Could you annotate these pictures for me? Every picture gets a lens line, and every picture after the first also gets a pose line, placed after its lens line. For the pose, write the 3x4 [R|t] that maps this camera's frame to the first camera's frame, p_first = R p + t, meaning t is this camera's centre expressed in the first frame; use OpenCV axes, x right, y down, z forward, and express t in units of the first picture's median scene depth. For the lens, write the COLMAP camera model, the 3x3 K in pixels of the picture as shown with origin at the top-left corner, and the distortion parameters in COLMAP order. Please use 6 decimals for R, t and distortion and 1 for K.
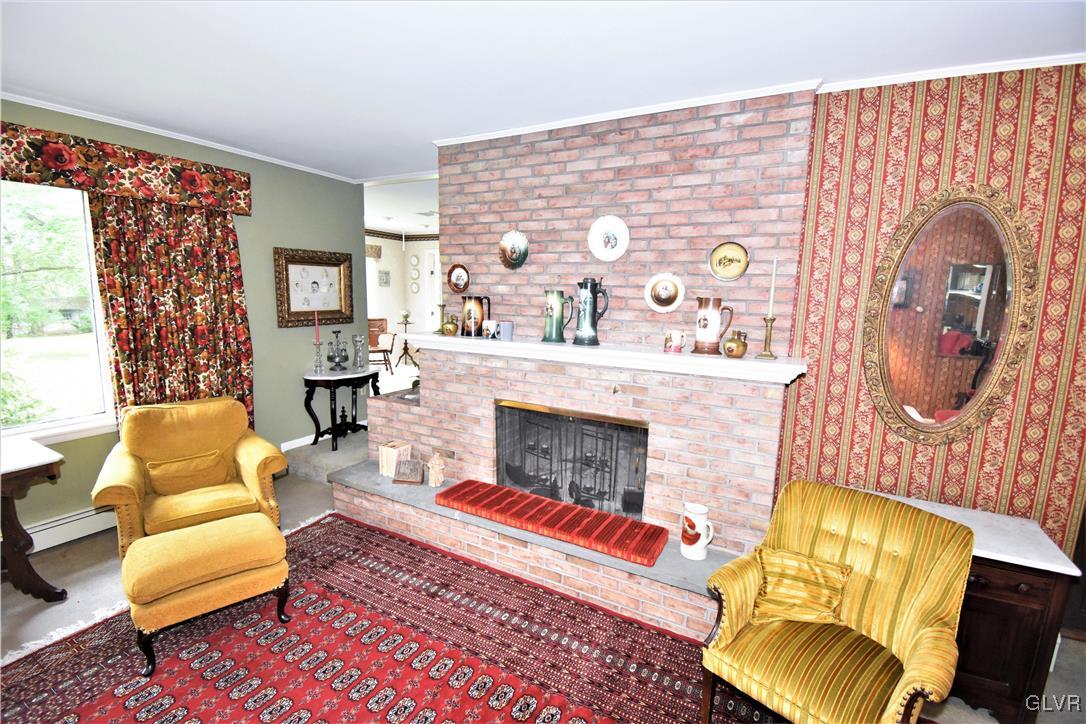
lens RADIAL K [[476.9, 0, 543.0], [0, 476.9, 362.0], [0, 0, 1]] dist [0.022359, -0.026665]
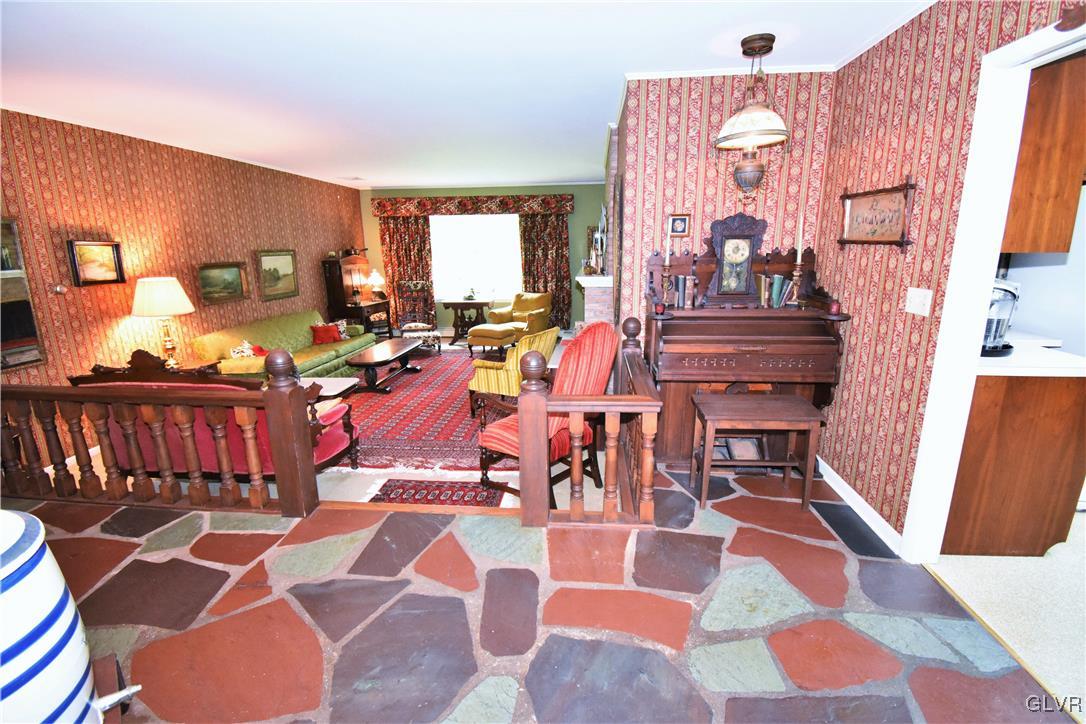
lens RADIAL K [[476.9, 0, 543.0], [0, 476.9, 362.0], [0, 0, 1]] dist [0.022359, -0.026665]
pose [[0.384718, 0.185615, -0.904179, 1.686029], [-0.111140, 0.981761, 0.154252, 0.047635], [0.916319, 0.041147, 0.398330, 0.035858]]
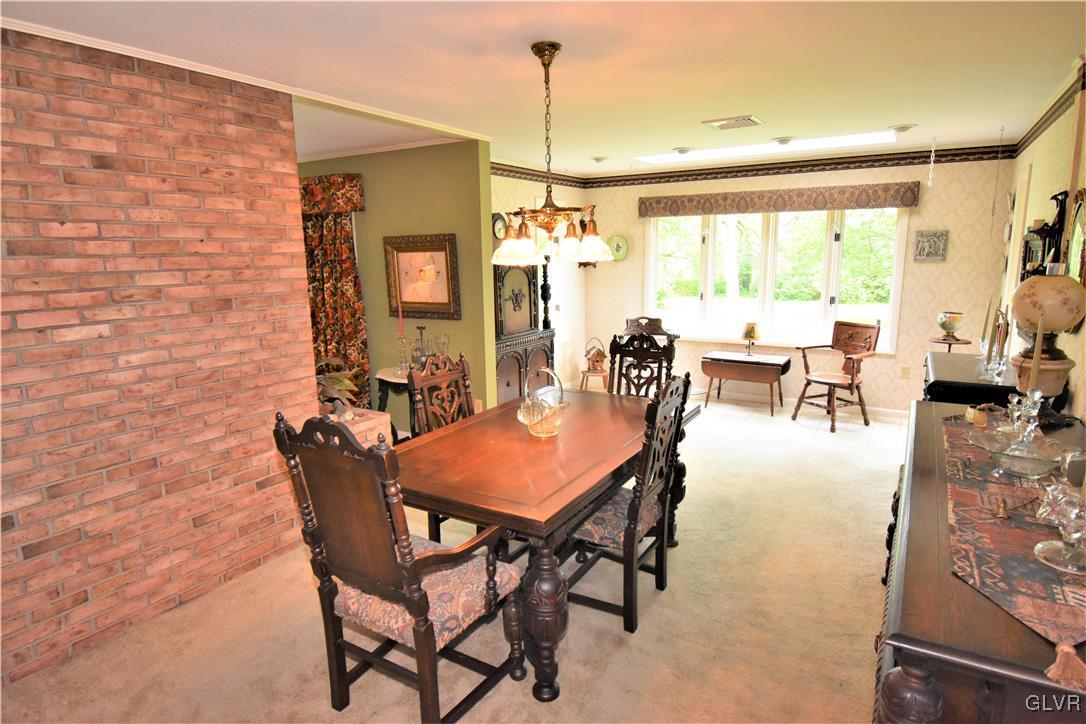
lens RADIAL K [[617.3, 0, 543.0], [0, 617.3, 362.0], [0, 0, 1]] dist [-0.001900, -0.001713]
pose [[-0.046247, 0.151177, -0.987424, 0.936319], [-0.131923, 0.978900, 0.156051, -0.289151], [0.990180, 0.137481, -0.025327, 1.770265]]
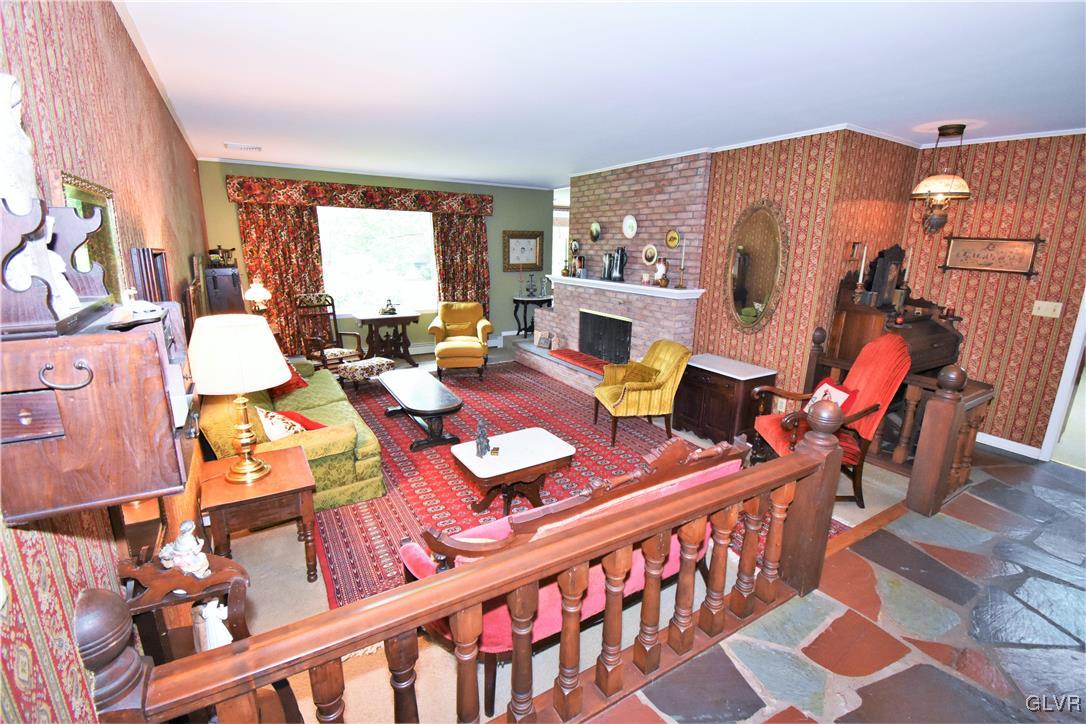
lens RADIAL K [[476.9, 0, 543.0], [0, 476.9, 362.0], [0, 0, 1]] dist [0.022359, -0.026665]
pose [[0.861832, 0.113518, -0.494327, 0.781244], [-0.070476, 0.991979, 0.104930, 0.102313], [0.502274, -0.055594, 0.862920, -0.822572]]
